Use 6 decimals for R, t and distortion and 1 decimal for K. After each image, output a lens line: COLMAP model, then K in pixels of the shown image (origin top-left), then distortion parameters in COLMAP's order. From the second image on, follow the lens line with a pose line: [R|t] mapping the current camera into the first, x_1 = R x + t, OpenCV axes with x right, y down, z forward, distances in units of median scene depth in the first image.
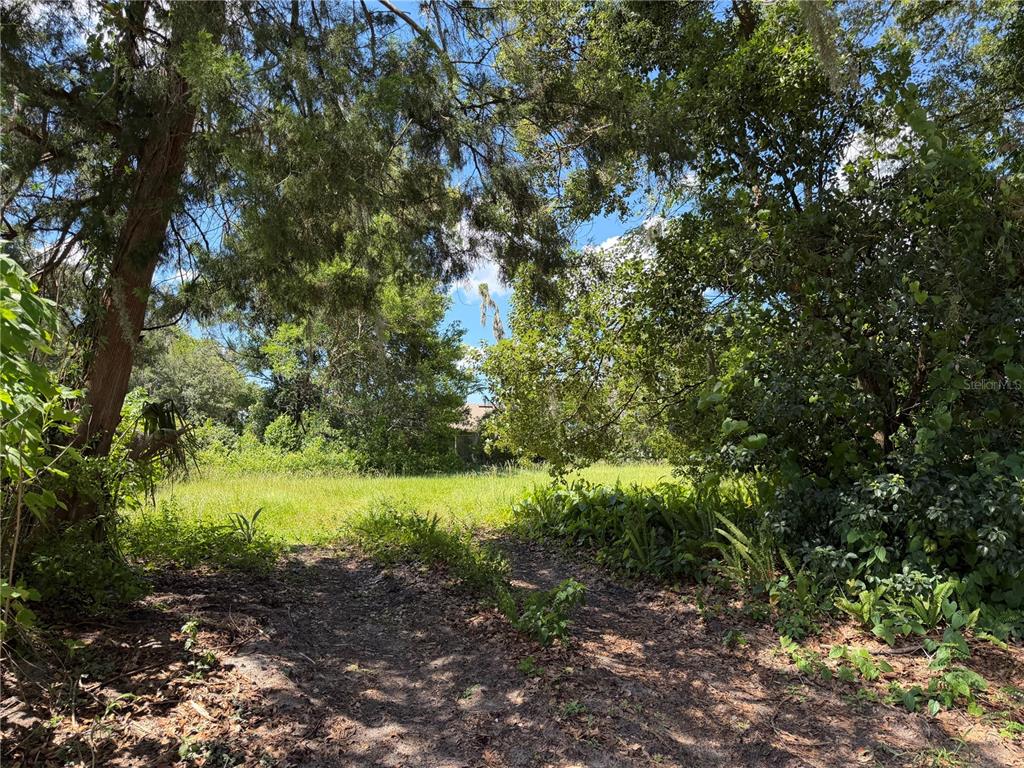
lens RADIAL K [[721.3, 0, 512.0], [0, 721.3, 384.0], [0, 0, 1]] dist [0.093802, -0.119323]
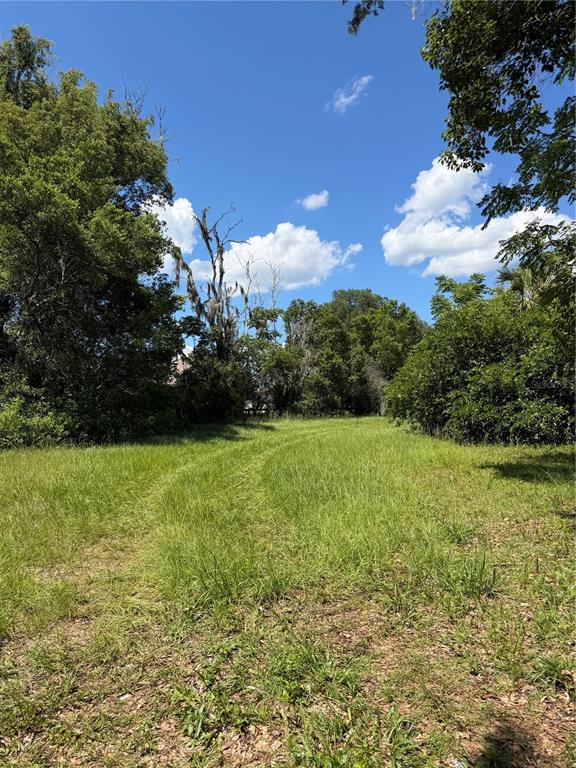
lens RADIAL K [[541.0, 0, 284.2], [0, 541.0, 380.1], [0, 0, 1]] dist [0.093802, -0.119323]
pose [[0.977950, -0.000204, 0.208841, -0.357373], [-0.012763, 0.998072, 0.060739, 0.038999], [-0.208451, -0.062065, 0.976062, 1.174066]]
